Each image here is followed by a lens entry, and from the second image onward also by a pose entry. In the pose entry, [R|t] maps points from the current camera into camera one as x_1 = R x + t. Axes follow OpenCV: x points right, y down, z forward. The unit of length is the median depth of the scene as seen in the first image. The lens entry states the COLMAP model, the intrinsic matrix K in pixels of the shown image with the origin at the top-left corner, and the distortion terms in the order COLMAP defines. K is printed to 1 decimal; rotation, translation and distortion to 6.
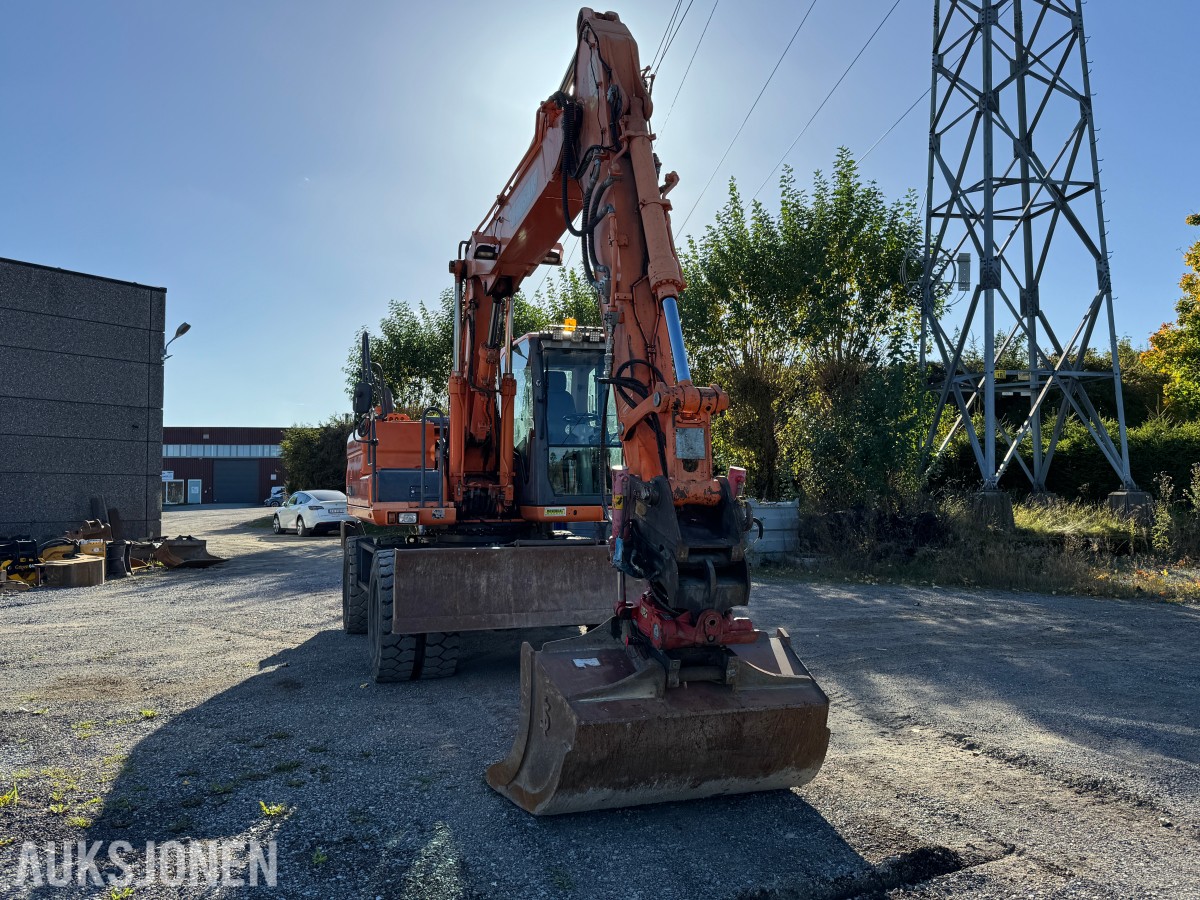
lens RADIAL K [[944.1, 0, 606.4], [0, 944.1, 453.4], [0, 0, 1]] dist [0.053088, -0.020358]
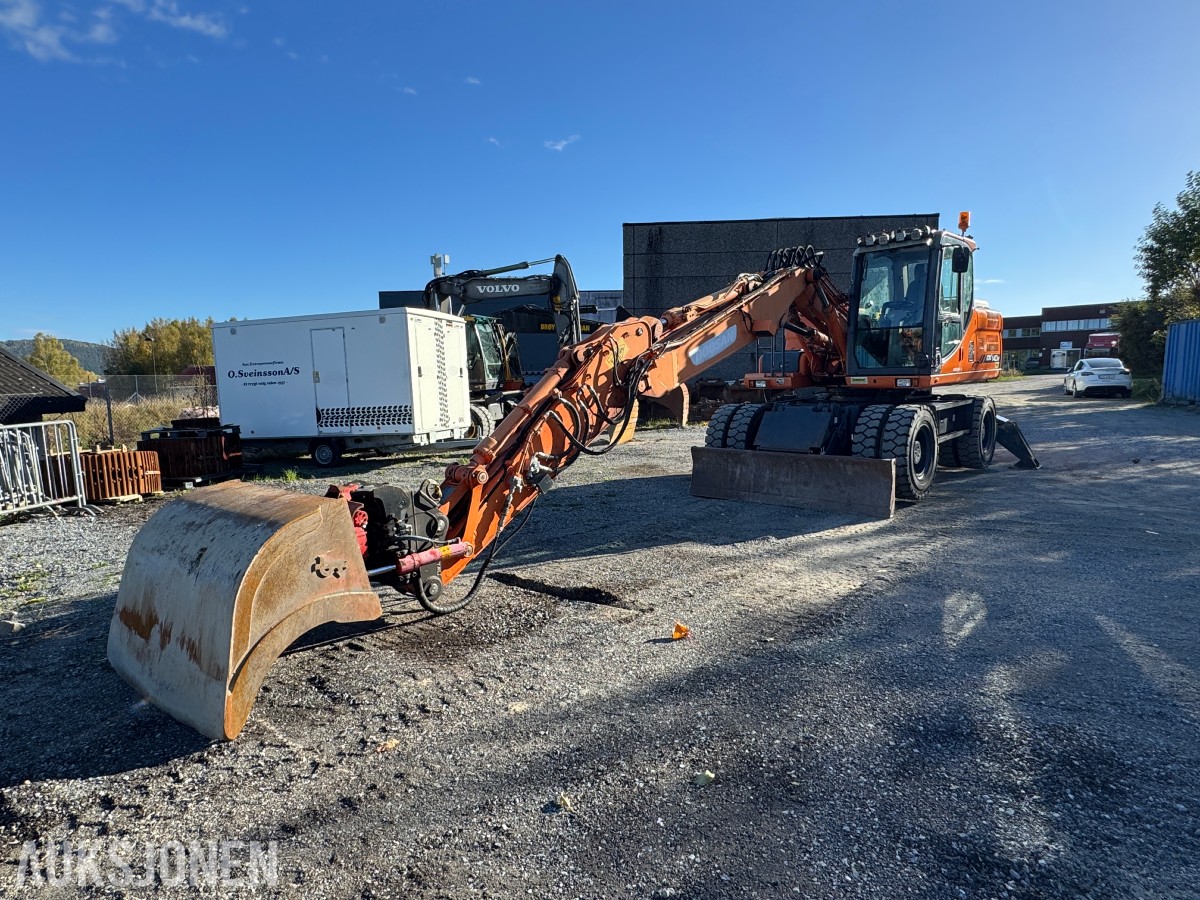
lens RADIAL K [[691.1, 0, 607.7], [0, 691.1, 452.4], [0, 0, 1]] dist [-0.002266, -0.003578]
pose [[0.496314, 0.096825, -0.862727, 0.199137], [0.054073, 0.988384, 0.142035, 0.001356], [0.866458, -0.117144, 0.485313, 0.067942]]
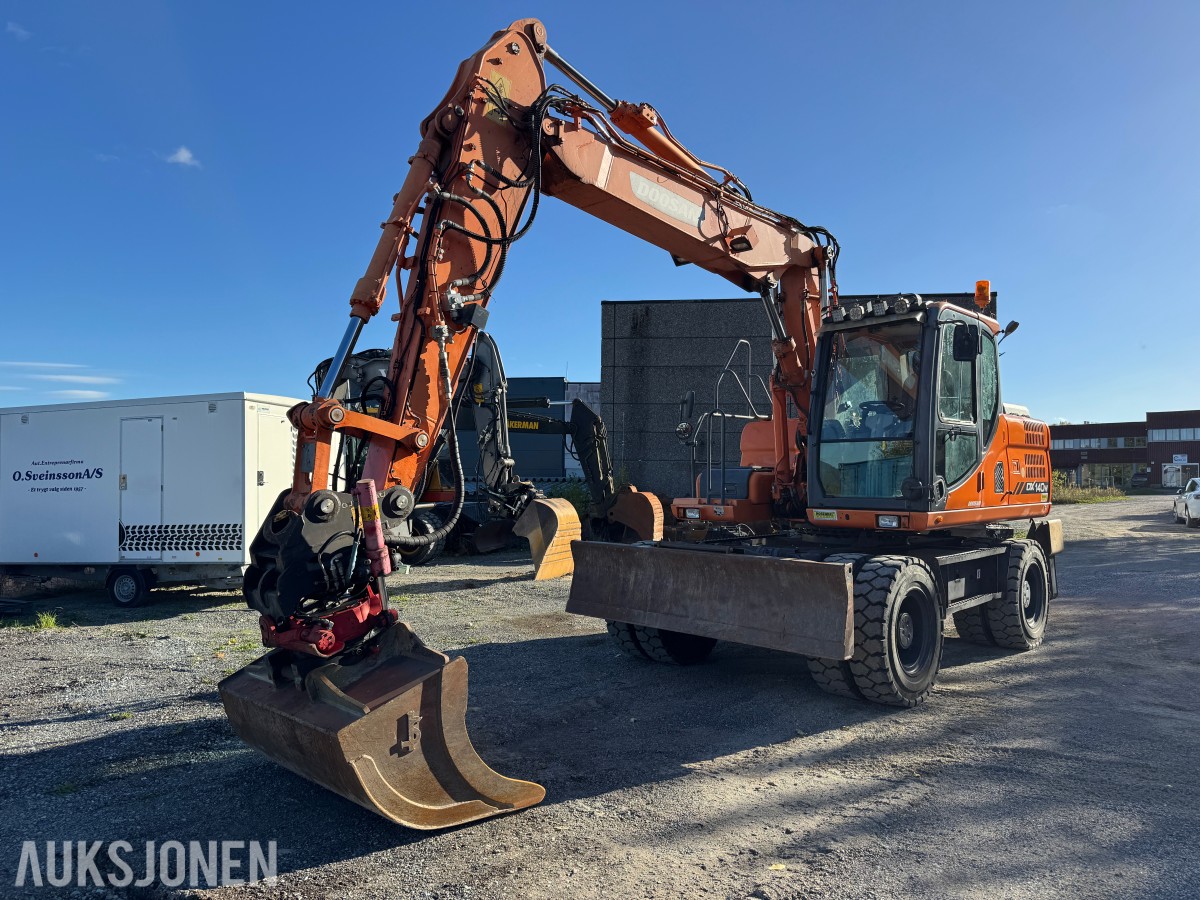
lens RADIAL K [[829.3, 0, 584.0], [0, 829.3, 461.7], [0, 0, 1]] dist [0.061257, -0.043272]
pose [[0.466736, -0.005685, -0.884379, 0.175023], [0.028264, 0.999564, 0.008491, -0.000833], [0.883945, -0.028959, 0.466693, 0.136927]]
